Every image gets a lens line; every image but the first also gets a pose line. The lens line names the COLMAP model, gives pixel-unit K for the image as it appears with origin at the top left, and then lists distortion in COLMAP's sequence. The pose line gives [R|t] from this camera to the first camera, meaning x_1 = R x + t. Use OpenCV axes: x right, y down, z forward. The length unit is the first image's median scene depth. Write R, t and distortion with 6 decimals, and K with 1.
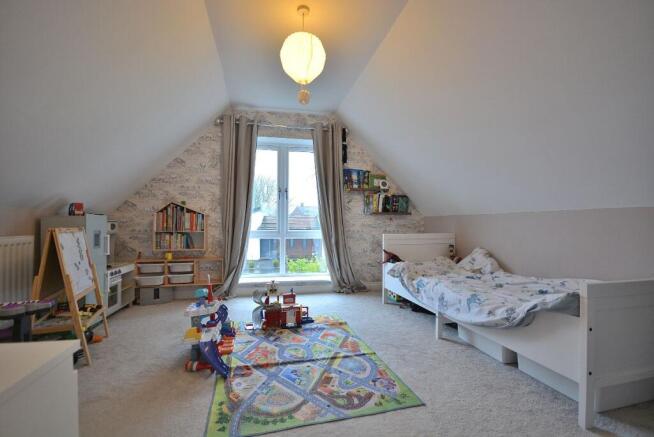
lens RADIAL K [[287.5, 0, 321.3], [0, 287.5, 221.0], [0, 0, 1]] dist [0.006808, -0.009331]
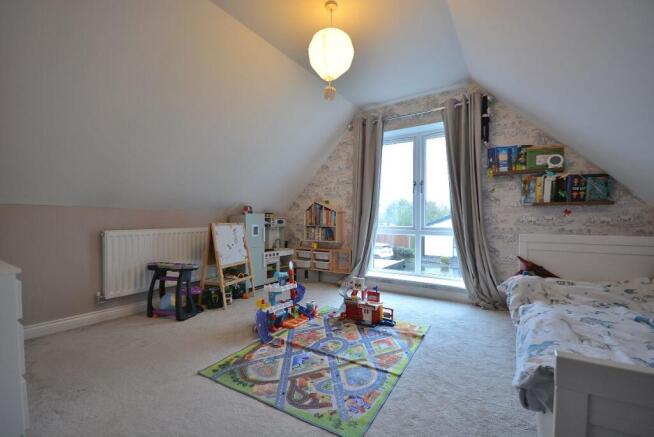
lens RADIAL K [[287.5, 0, 326.8], [0, 287.5, 221.8], [0, 0, 1]] dist [0.006808, -0.009331]
pose [[0.700346, 0.005499, -0.713783, 0.367975], [0.008003, 0.999847, 0.015555, 0.000600], [0.713759, -0.016607, 0.700194, 0.161666]]
